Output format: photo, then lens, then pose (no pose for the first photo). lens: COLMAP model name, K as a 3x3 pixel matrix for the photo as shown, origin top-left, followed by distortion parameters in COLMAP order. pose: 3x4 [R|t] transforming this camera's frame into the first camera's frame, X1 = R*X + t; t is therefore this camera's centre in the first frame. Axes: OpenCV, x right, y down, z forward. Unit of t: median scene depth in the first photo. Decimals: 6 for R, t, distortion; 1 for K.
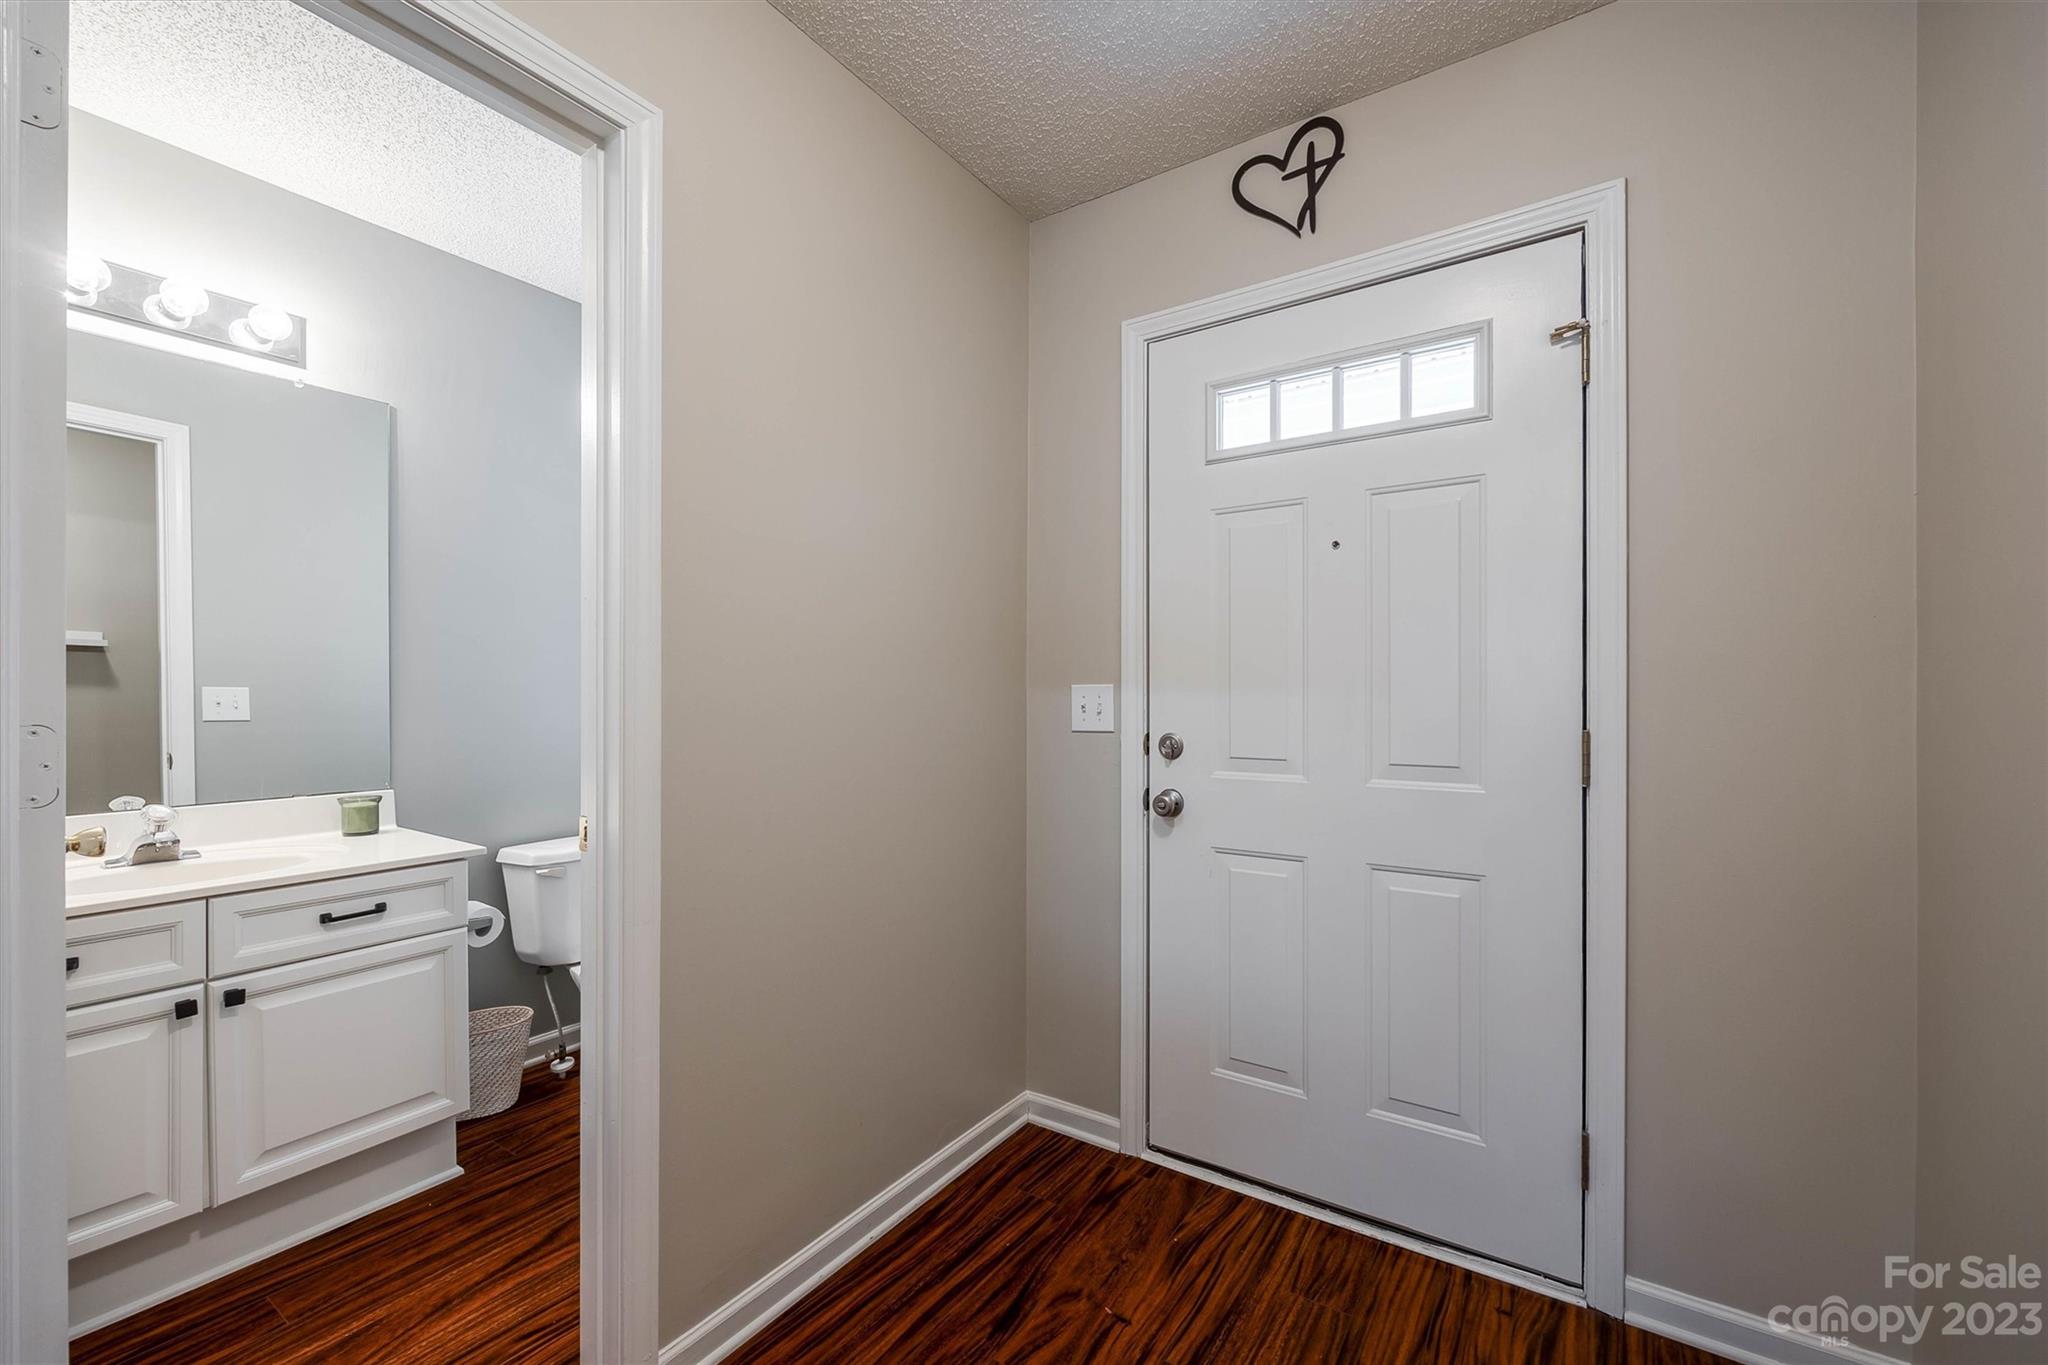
lens RADIAL K [[836.8, 0, 1019.4], [0, 836.8, 702.5], [0, 0, 1]] dist [0.000574, 0.000286]
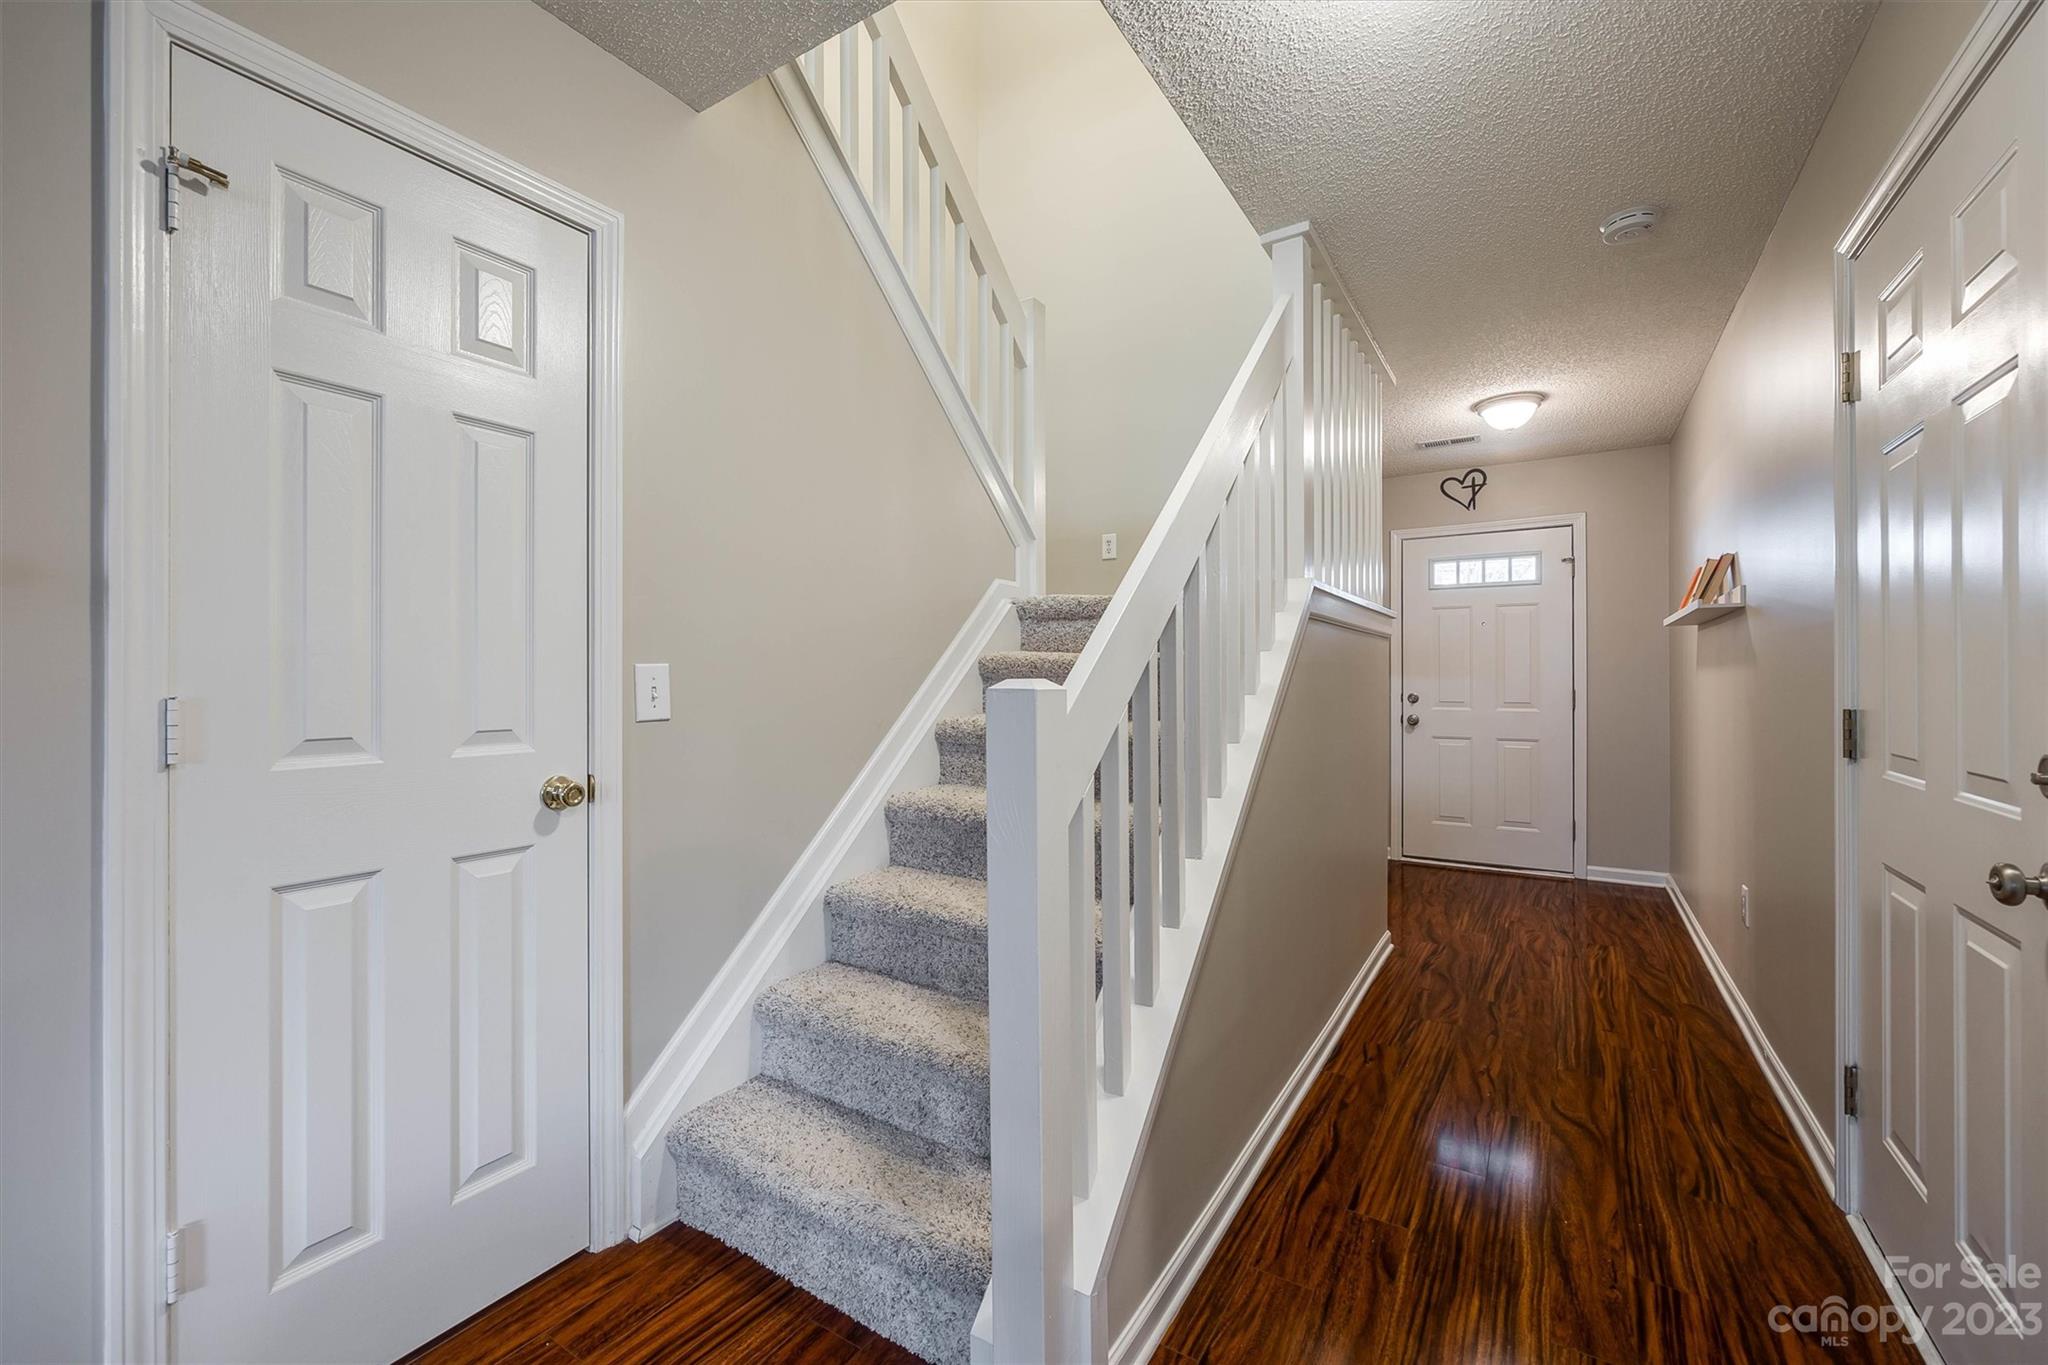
lens RADIAL K [[824.8, 0, 1025.5], [0, 824.8, 685.2], [0, 0, 1]] dist [-0.000261, 0.000036]
pose [[0.999717, -0.002607, 0.023660, -1.182071], [0.002619, 0.999996, -0.000462, 0.011398], [-0.023659, 0.000524, 0.999720, -1.662400]]
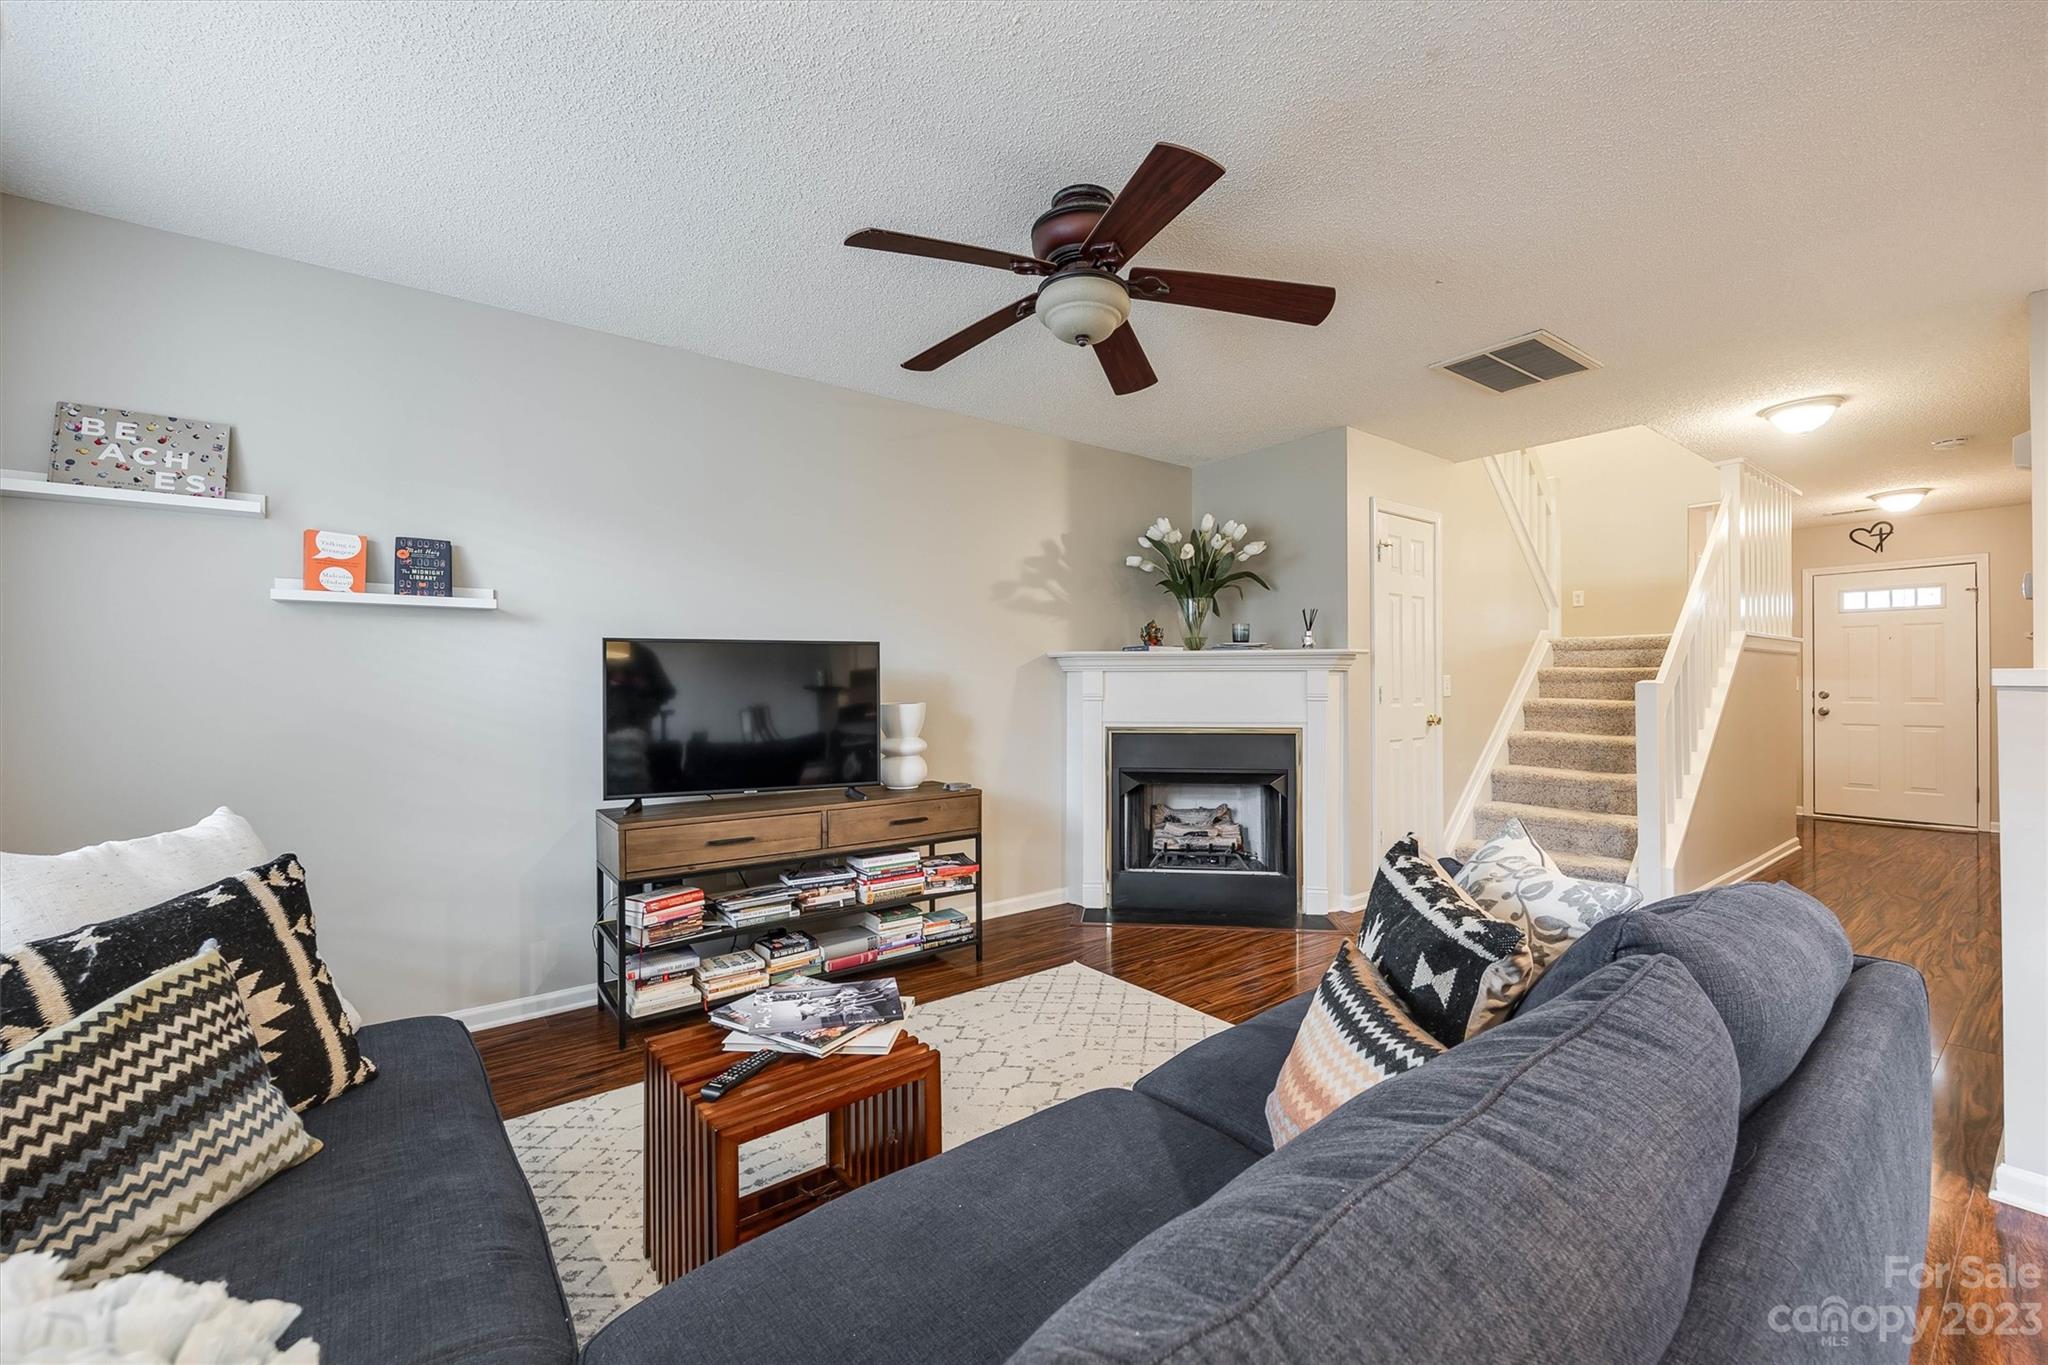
lens RADIAL K [[824.8, 0, 1025.5], [0, 824.8, 685.2], [0, 0, 1]] dist [-0.000261, 0.000036]
pose [[0.947239, -0.002981, -0.320515, -2.017845], [0.001738, 0.999990, -0.004163, 0.024161], [0.320525, 0.003386, 0.947234, -3.568809]]
